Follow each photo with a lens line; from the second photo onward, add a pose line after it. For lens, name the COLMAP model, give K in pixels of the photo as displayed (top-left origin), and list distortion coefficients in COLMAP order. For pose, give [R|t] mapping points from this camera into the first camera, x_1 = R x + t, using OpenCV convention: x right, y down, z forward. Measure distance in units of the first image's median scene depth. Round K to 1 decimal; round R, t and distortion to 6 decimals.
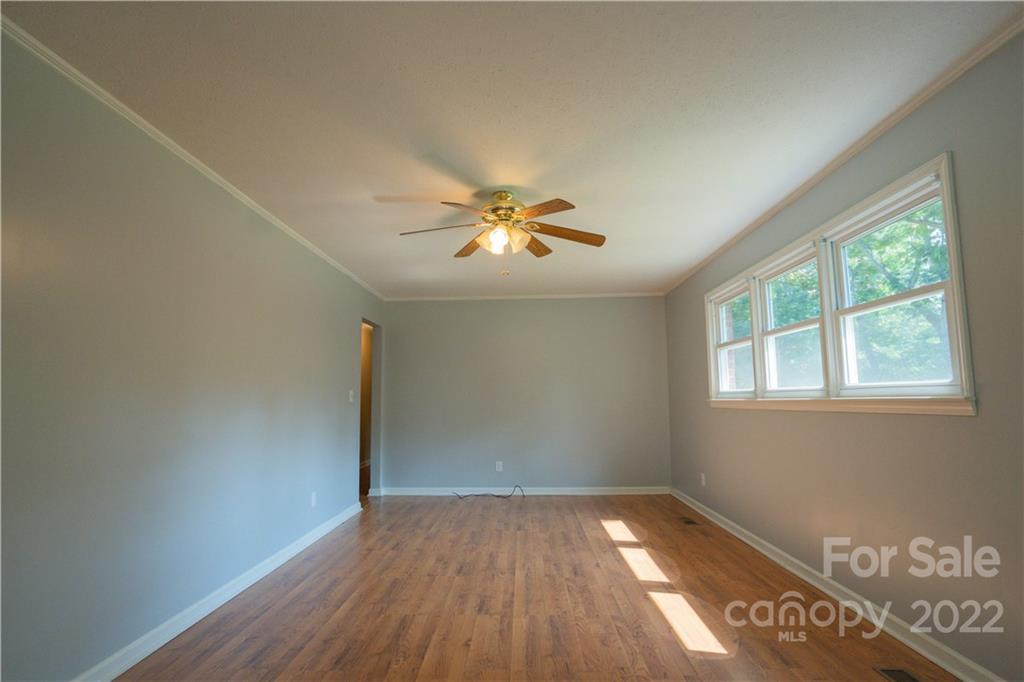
lens RADIAL K [[541.6, 0, 502.8], [0, 541.6, 345.8], [0, 0, 1]] dist [-0.054713, 0.036886]
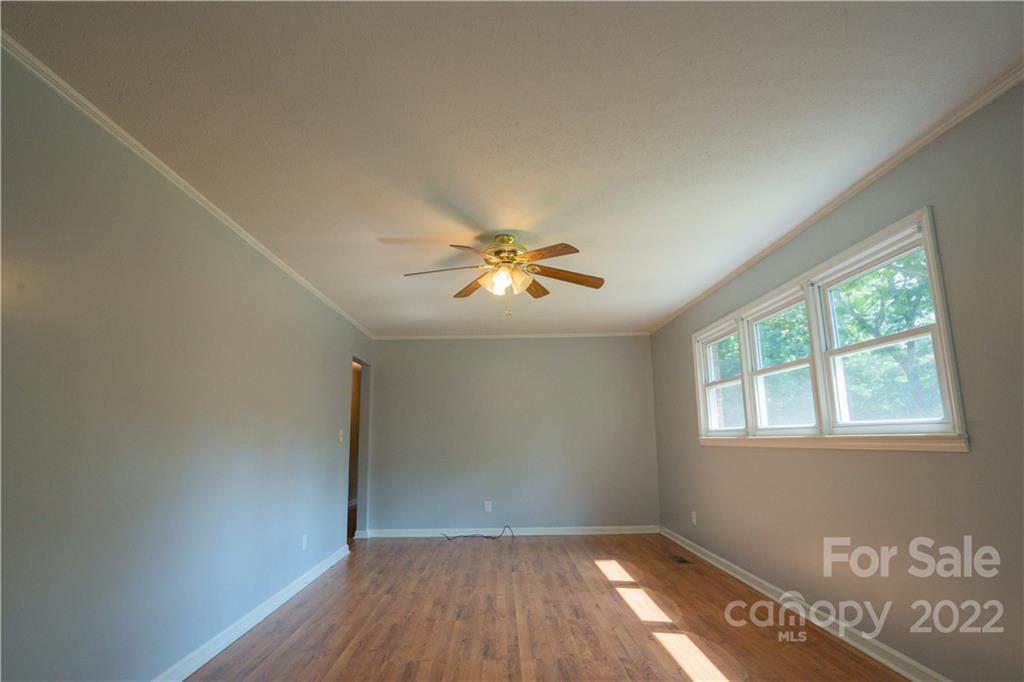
lens RADIAL K [[541.6, 0, 502.8], [0, 541.6, 345.8], [0, 0, 1]] dist [-0.054713, 0.036886]
pose [[0.998926, 0.004485, 0.046111, -0.044931], [-0.001222, 0.997508, -0.070545, -0.001686], [-0.046313, 0.070413, 0.996442, -0.012285]]
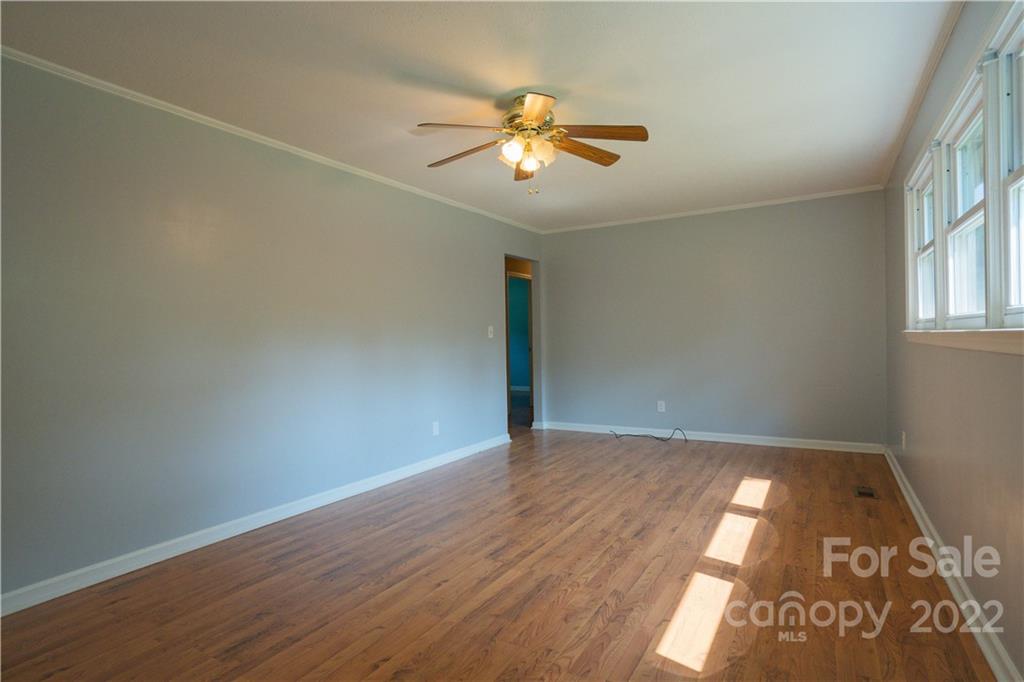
lens RADIAL K [[541.6, 0, 502.8], [0, 541.6, 345.8], [0, 0, 1]] dist [-0.054713, 0.036886]
pose [[0.868086, -0.001350, -0.496411, 0.349987], [0.063207, 0.992158, 0.107833, 0.013649], [0.492373, -0.124985, 0.861364, 0.170382]]
